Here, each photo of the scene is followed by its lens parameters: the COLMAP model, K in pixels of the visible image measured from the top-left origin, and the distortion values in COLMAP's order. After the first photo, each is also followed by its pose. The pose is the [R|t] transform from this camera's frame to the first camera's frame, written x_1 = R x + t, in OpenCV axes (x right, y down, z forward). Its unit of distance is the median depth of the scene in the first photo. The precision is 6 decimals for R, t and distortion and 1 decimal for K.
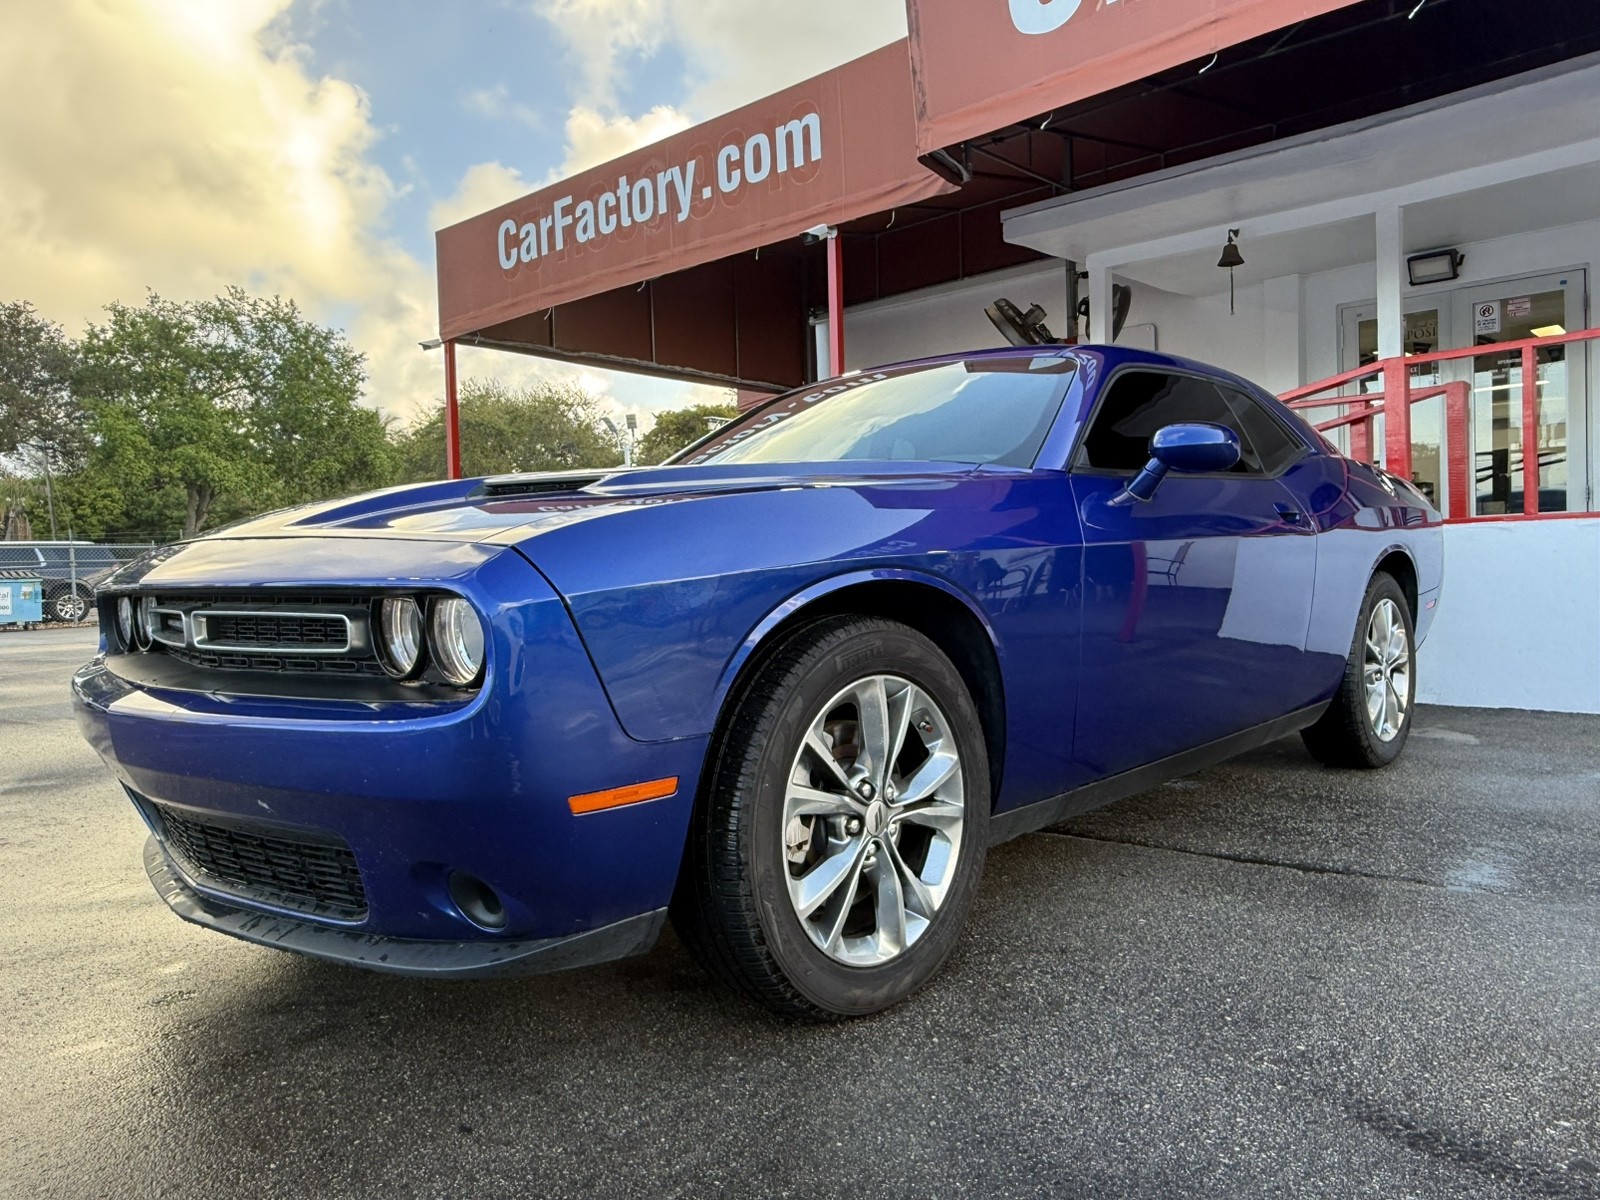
lens RADIAL K [[1127.4, 0, 787.5], [0, 1127.4, 614.8], [0, 0, 1]] dist [0.001064, 0.006908]
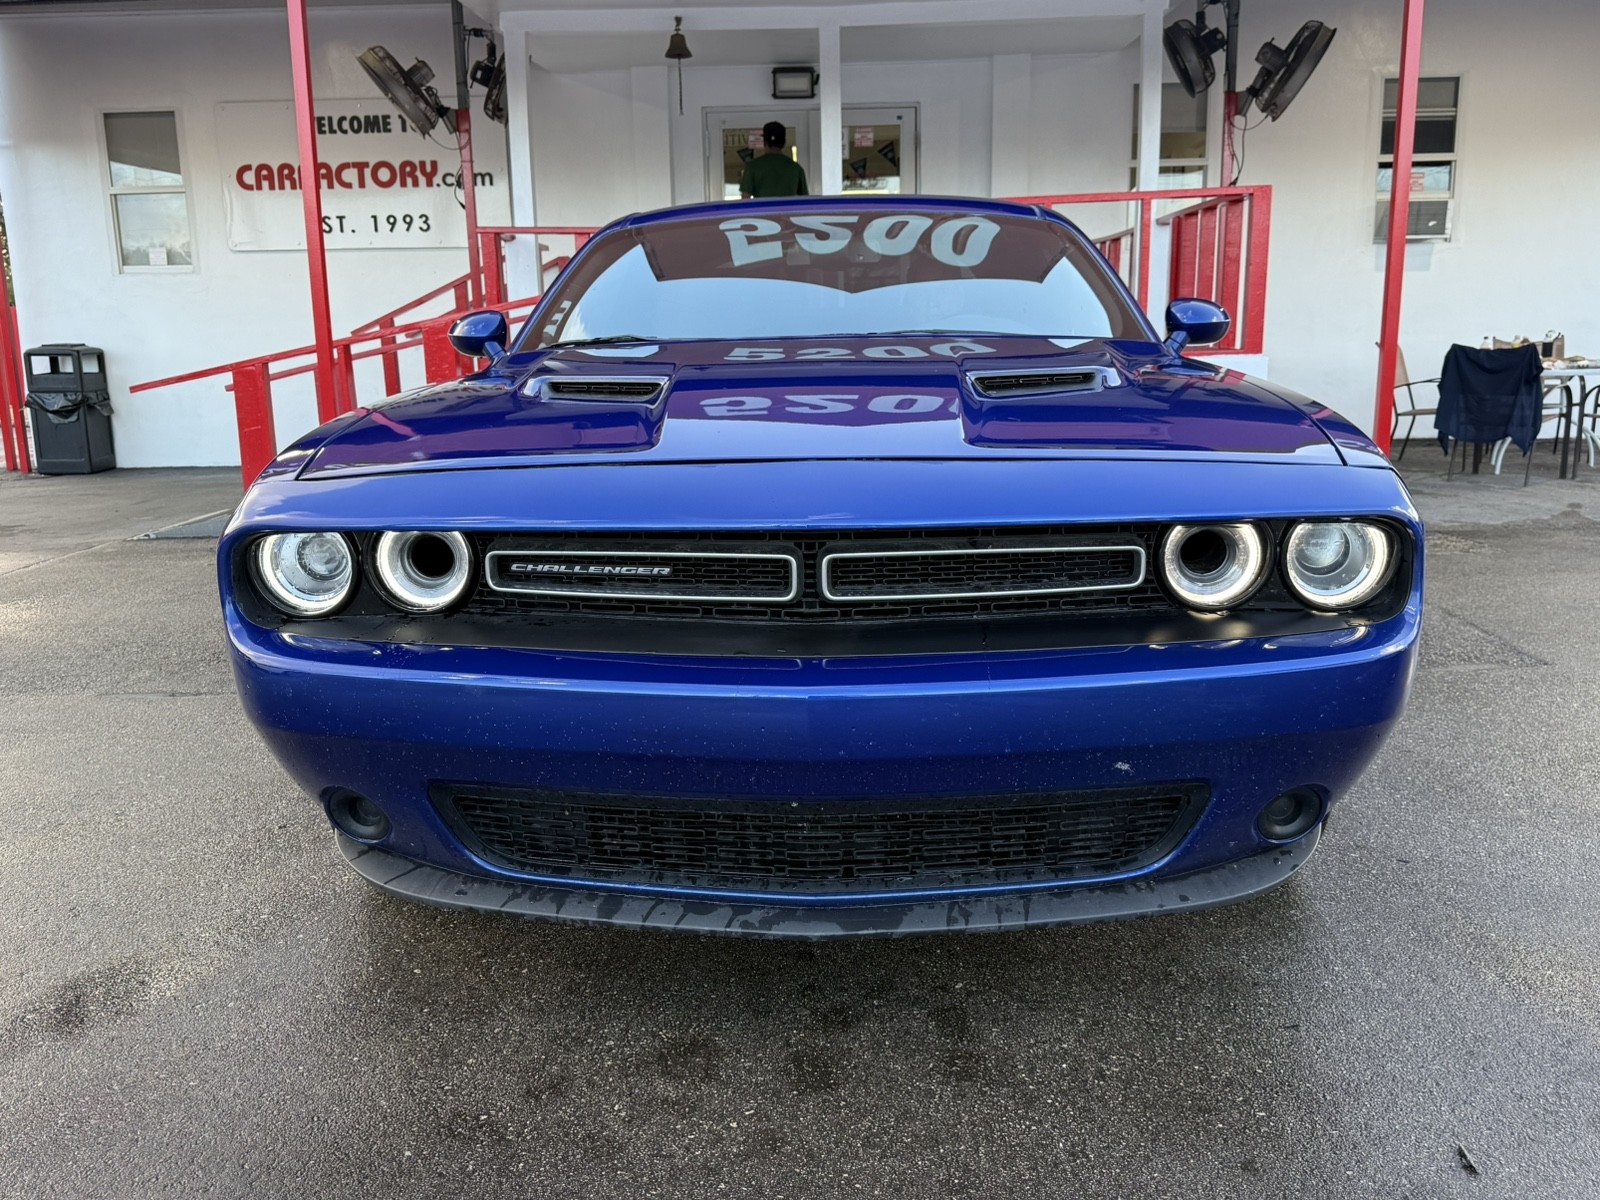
lens RADIAL K [[1331.9, 0, 787.4], [0, 1331.9, 615.6], [0, 0, 1]] dist [0.004165, -0.008562]
pose [[0.752928, -0.116539, 0.647702, -0.328347], [0.022065, 0.988113, 0.152137, -0.027726], [-0.657733, -0.100257, 0.746549, 0.100212]]
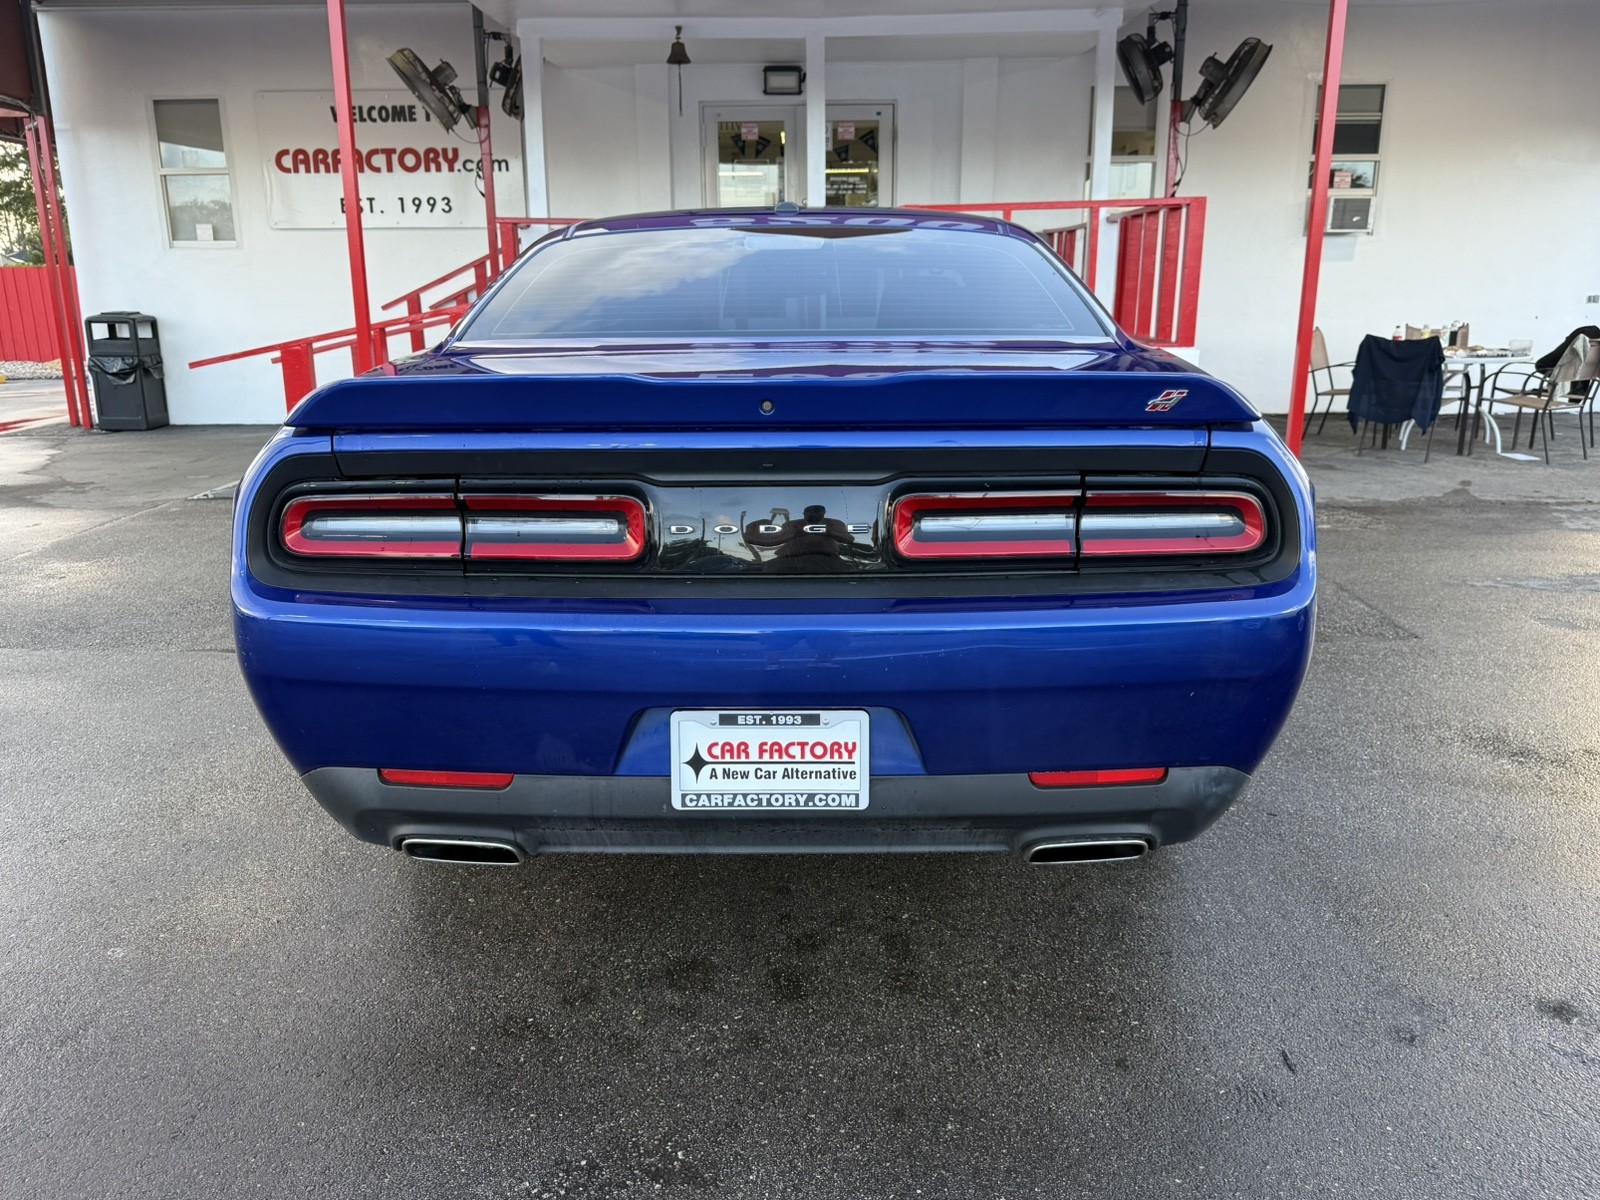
lens RADIAL K [[1210.4, 0, 778.8], [0, 1210.4, 613.6], [0, 0, 1]] dist [0.030767, -0.043781]
pose [[0.750794, -0.143724, 0.644711, -0.351590], [0.011576, 0.978754, 0.204710, -0.054789], [-0.660435, -0.146232, 0.736506, 0.072356]]
